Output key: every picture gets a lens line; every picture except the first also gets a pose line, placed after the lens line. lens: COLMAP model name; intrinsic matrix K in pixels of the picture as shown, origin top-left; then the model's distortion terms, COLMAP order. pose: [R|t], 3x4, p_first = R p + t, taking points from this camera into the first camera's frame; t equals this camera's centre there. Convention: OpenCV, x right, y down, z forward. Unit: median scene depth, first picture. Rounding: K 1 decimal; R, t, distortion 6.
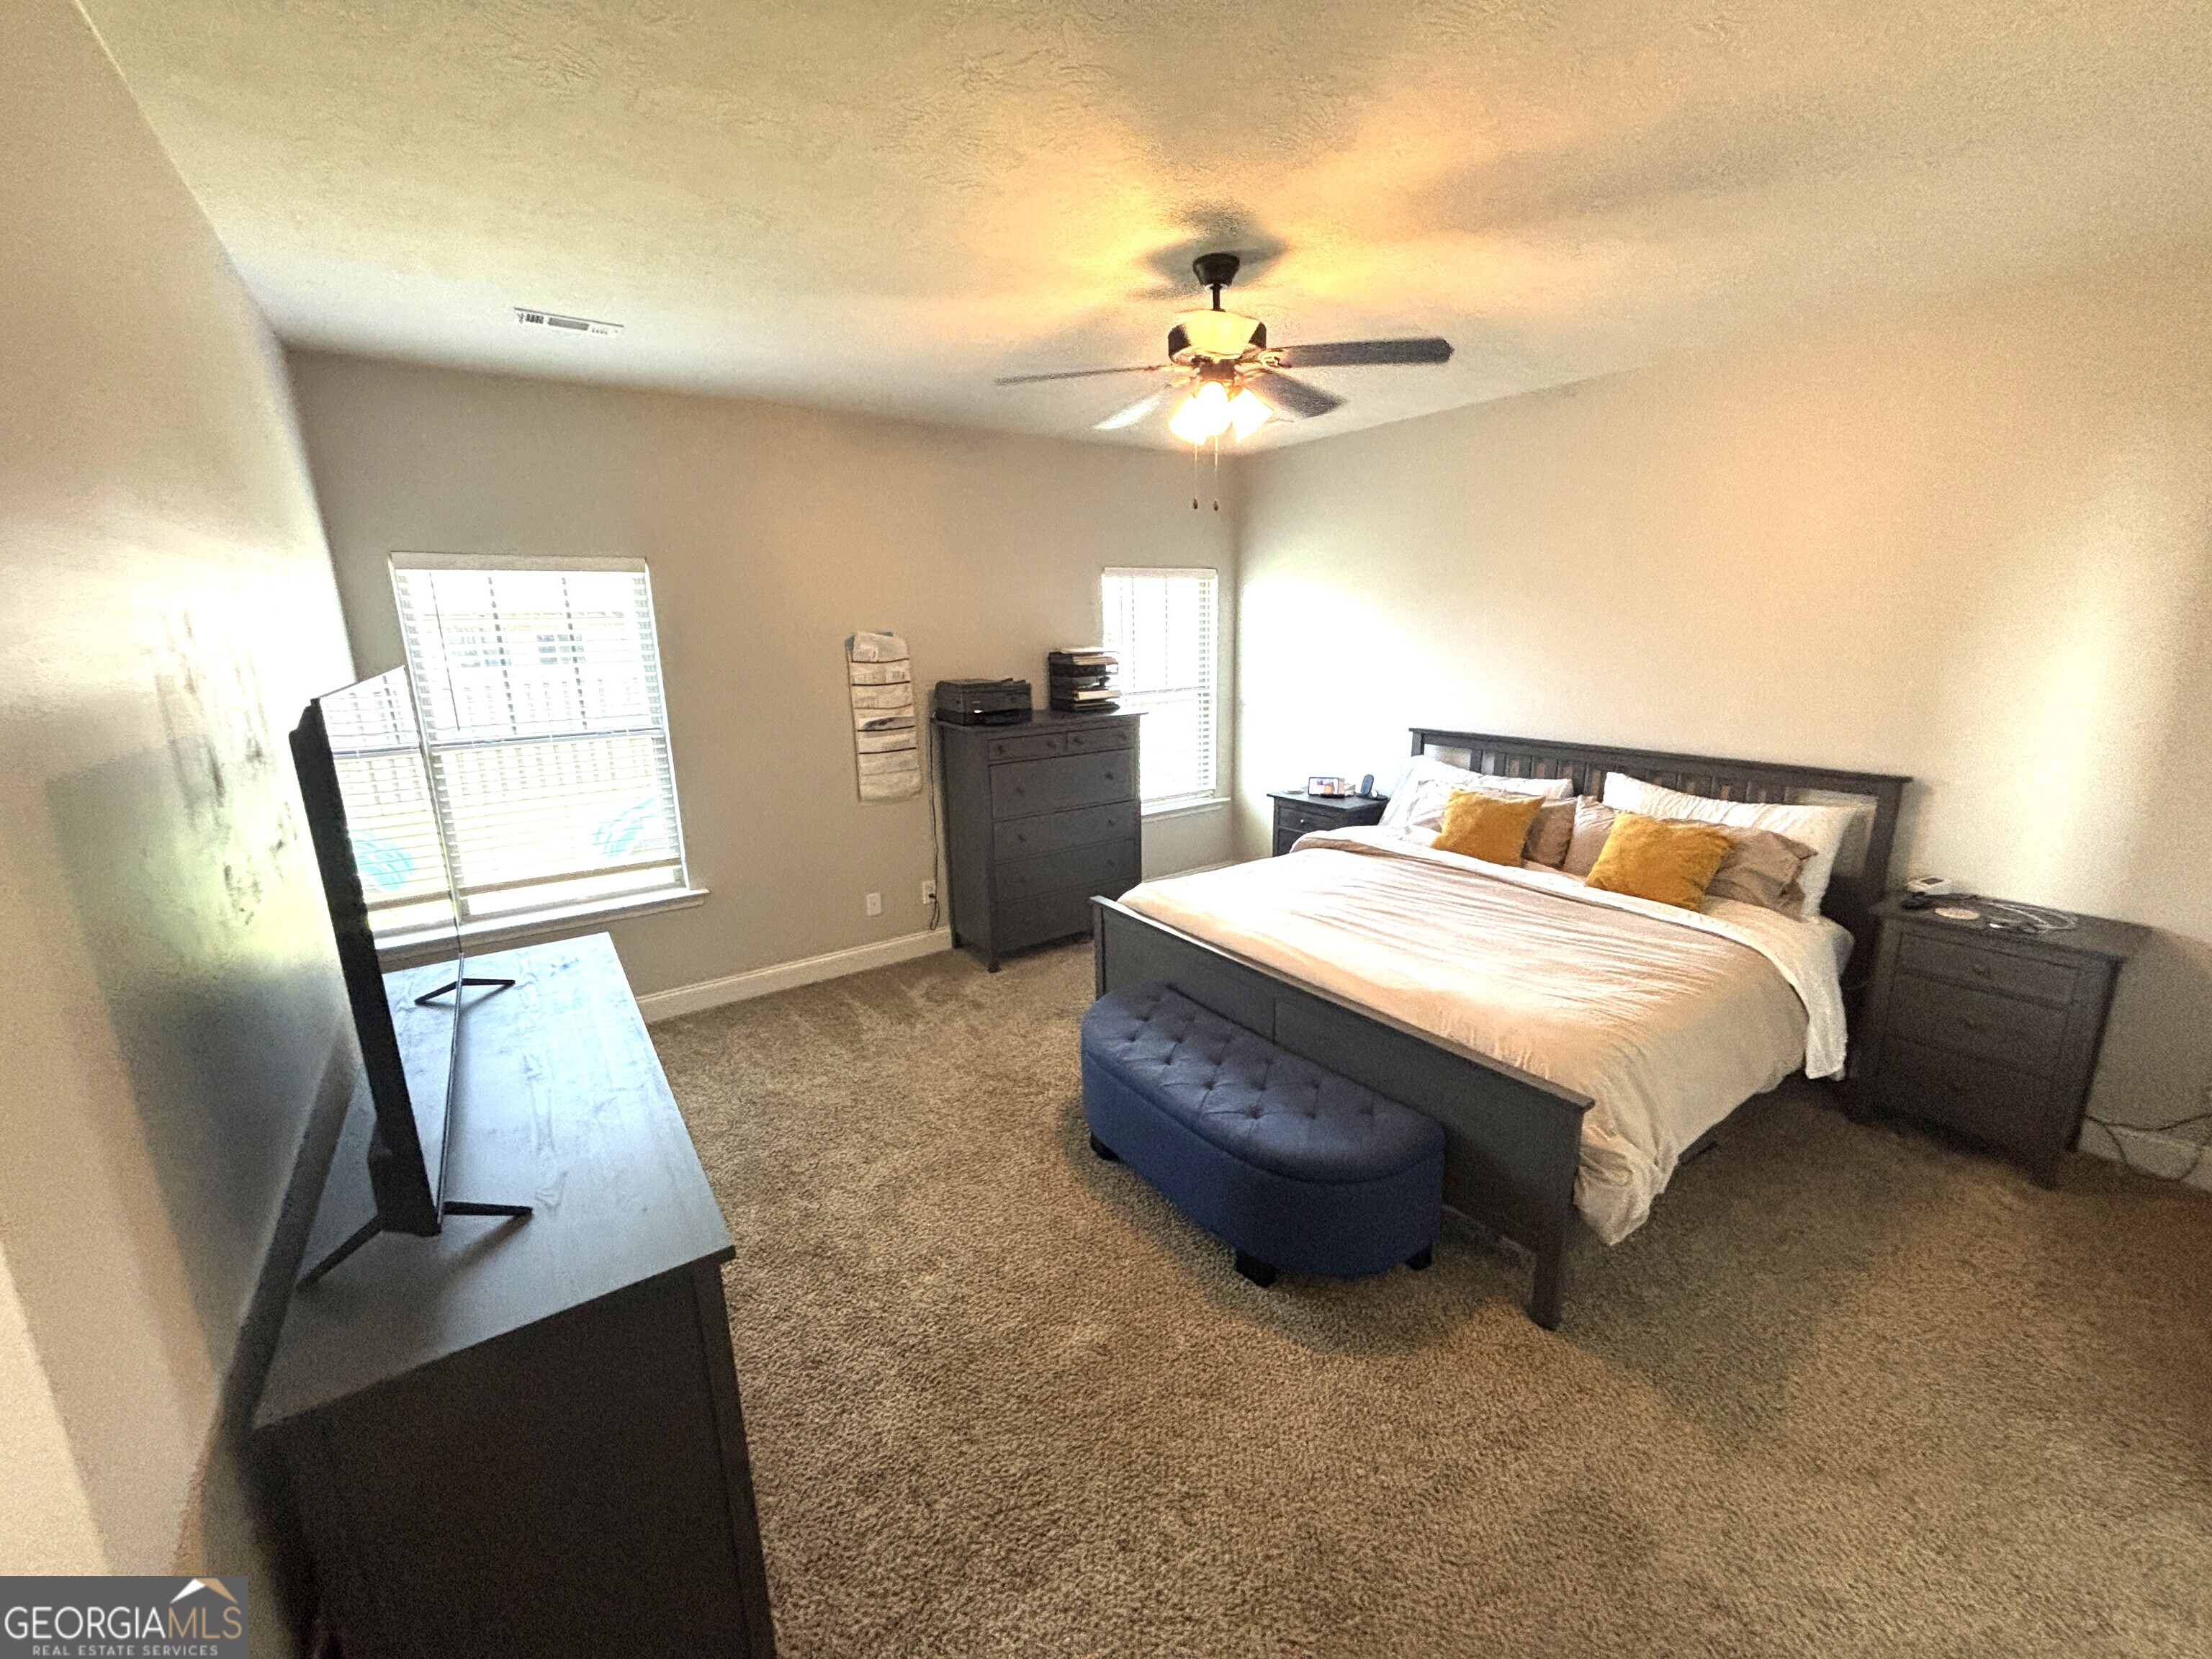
lens RADIAL K [[879.0, 0, 1106.0], [0, 879.0, 829.5], [0, 0, 1]] dist [0.000980, -0.000034]
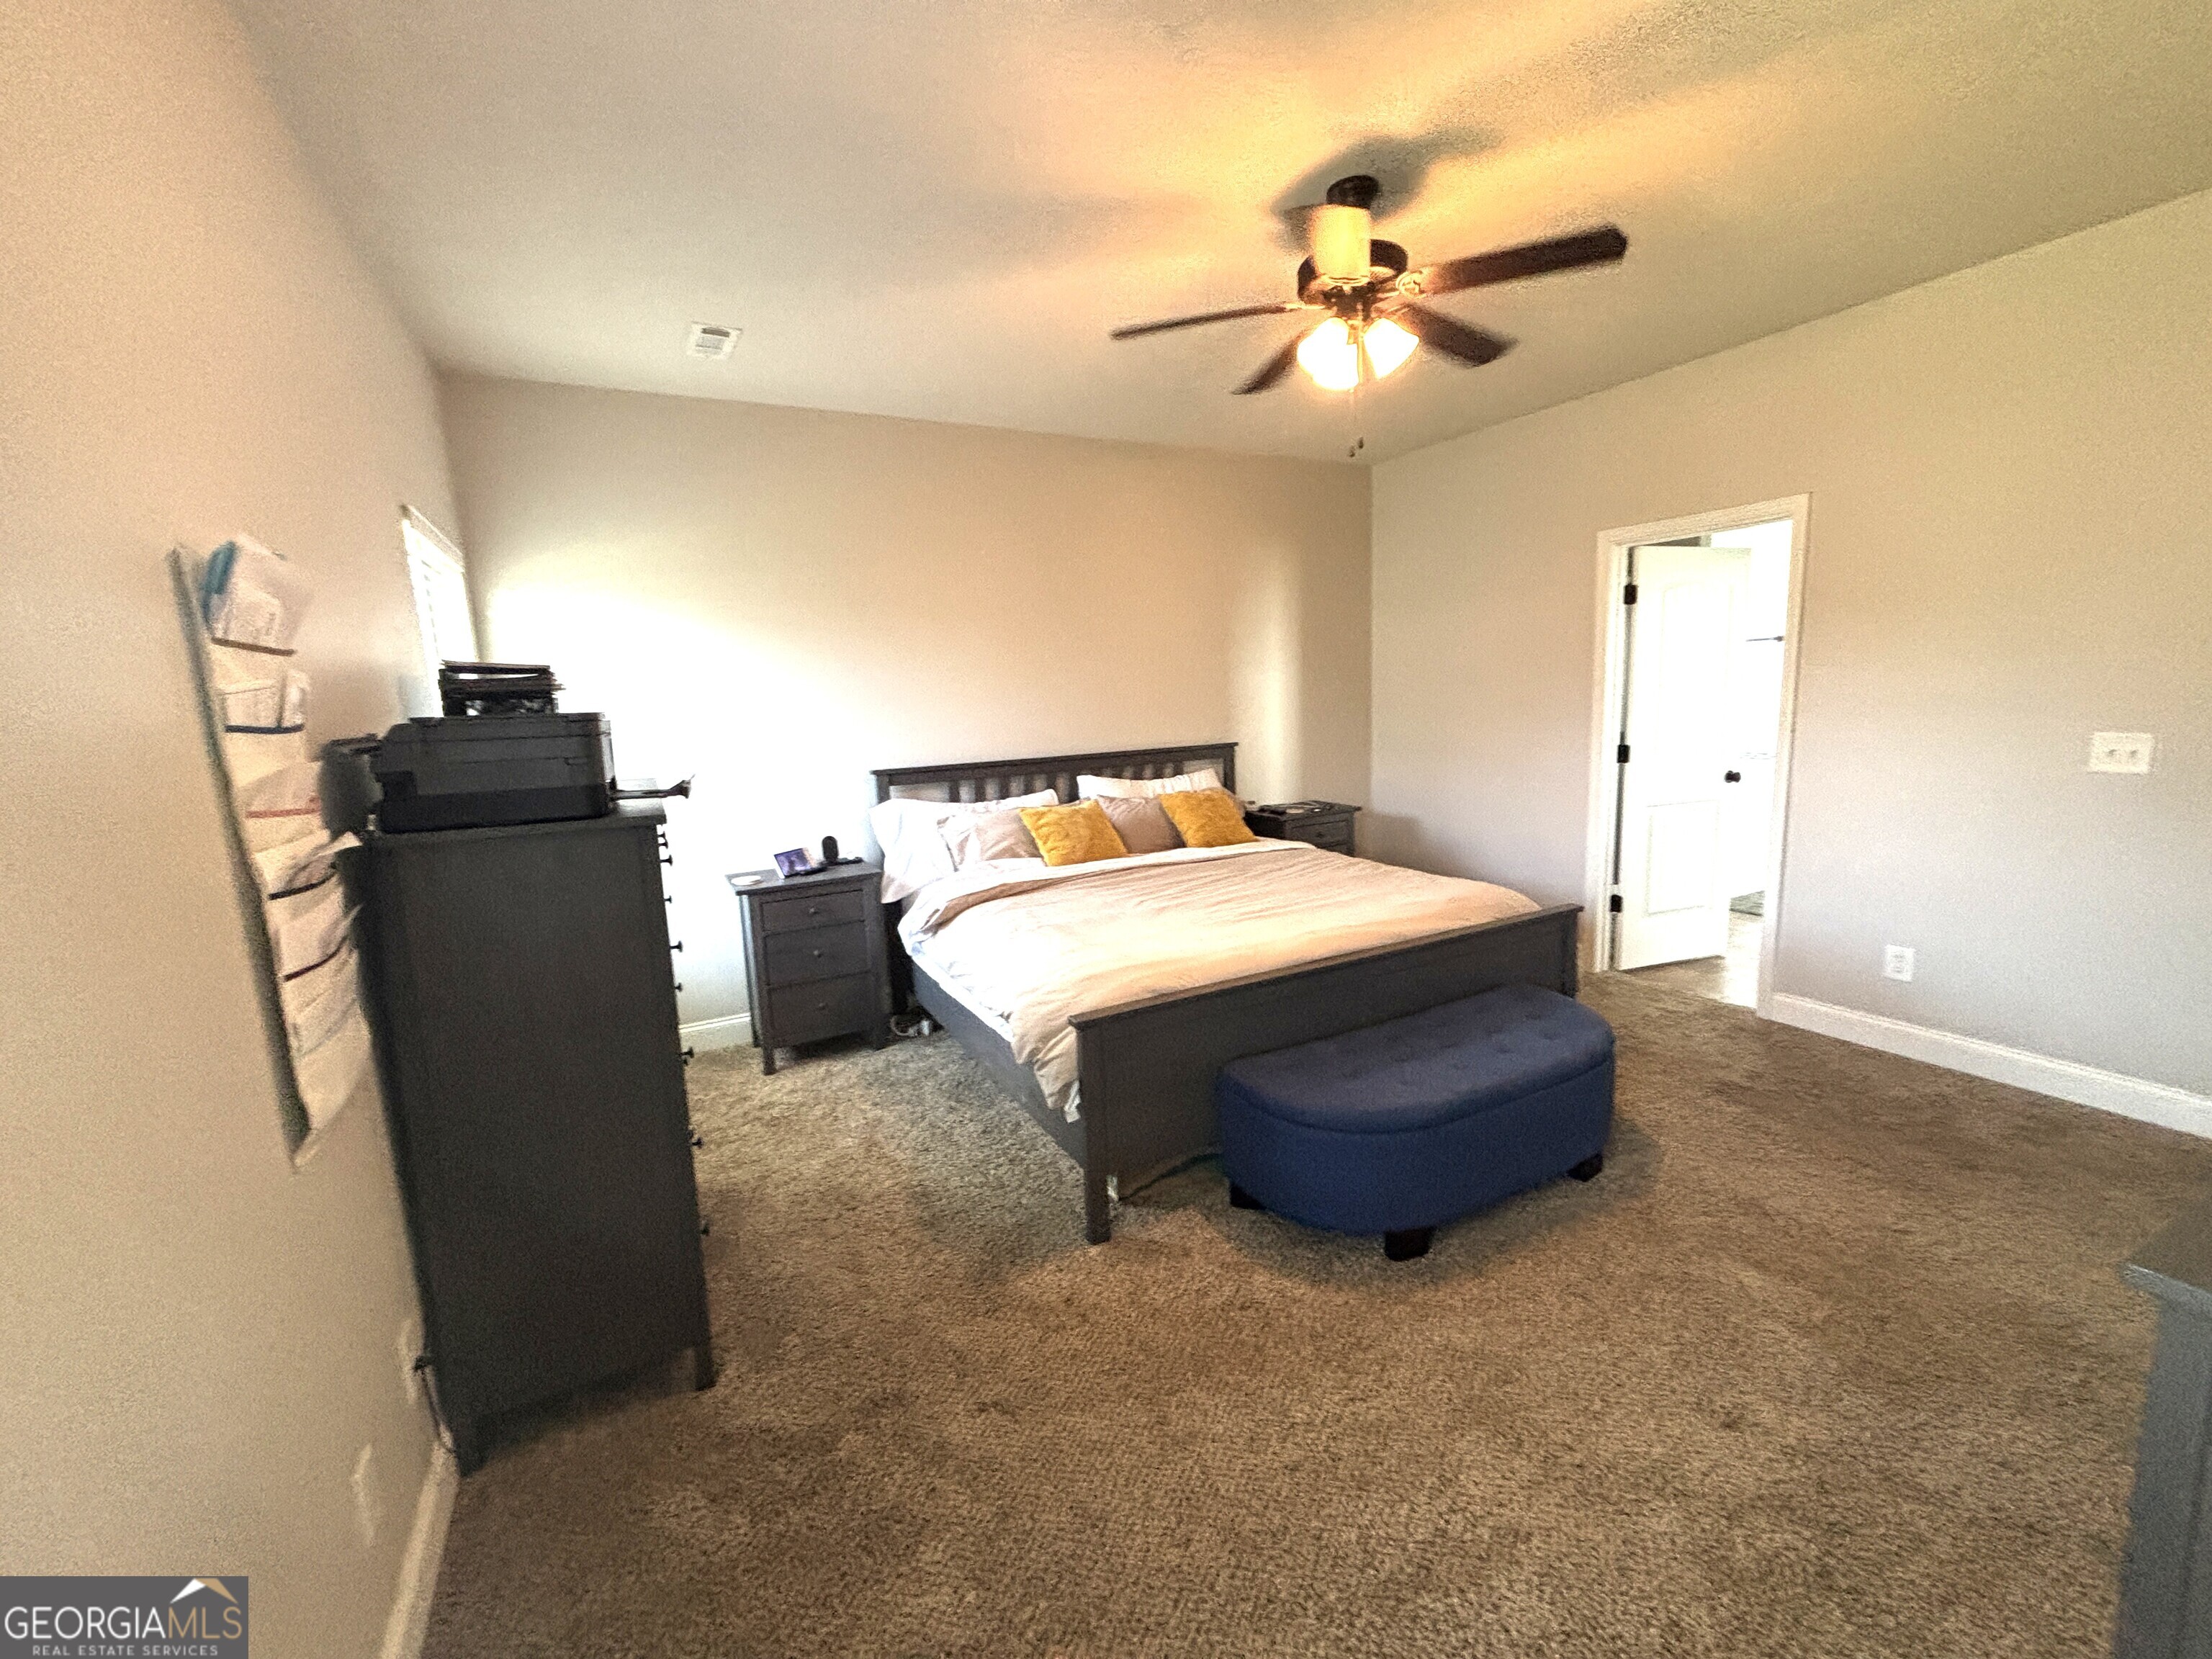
lens RADIAL K [[879.0, 0, 1106.0], [0, 879.0, 829.5], [0, 0, 1]] dist [0.000980, -0.000034]
pose [[0.143652, -0.139674, 0.979722, -0.546355], [0.270316, 0.957880, 0.096925, -0.096878], [-0.951994, 0.250911, 0.175358, 0.760296]]
